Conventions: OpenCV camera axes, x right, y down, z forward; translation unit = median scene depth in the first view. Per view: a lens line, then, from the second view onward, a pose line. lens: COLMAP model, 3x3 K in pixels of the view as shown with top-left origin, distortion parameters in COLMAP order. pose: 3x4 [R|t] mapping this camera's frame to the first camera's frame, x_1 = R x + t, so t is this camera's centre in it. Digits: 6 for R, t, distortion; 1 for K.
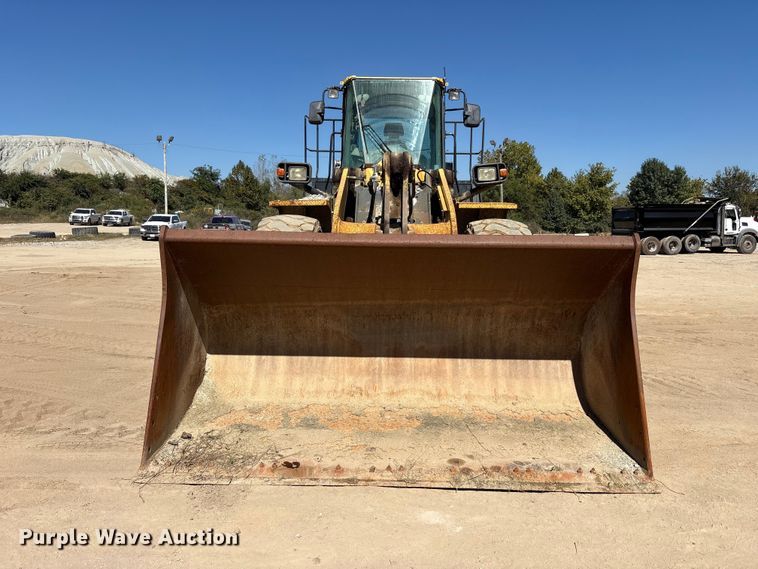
lens RADIAL K [[608.4, 0, 379.0], [0, 608.4, 284.5], [0, 0, 1]] dist [0.010587, 0.001178]
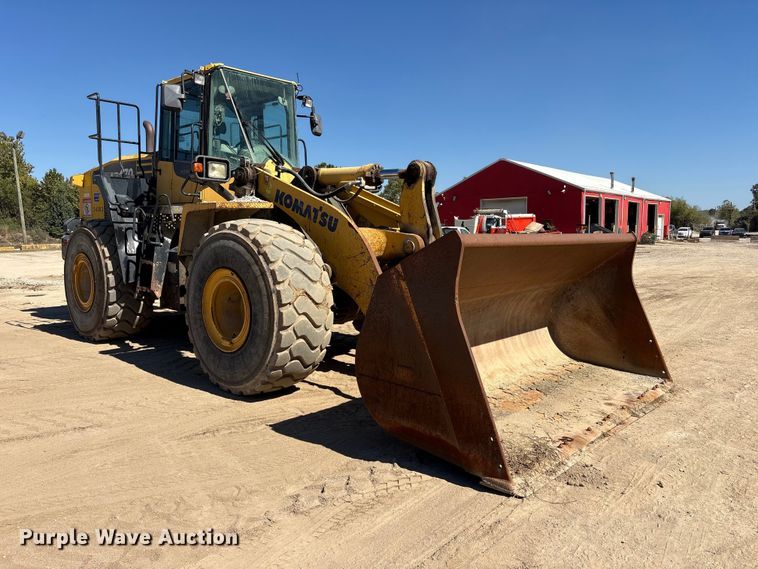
lens RADIAL K [[608.4, 0, 379.0], [0, 608.4, 284.5], [0, 0, 1]] dist [0.010587, 0.001178]
pose [[0.632762, -0.079631, 0.770241, -0.889029], [0.087285, 0.995694, 0.031234, -0.040887], [-0.769411, 0.047467, 0.636988, 0.391746]]
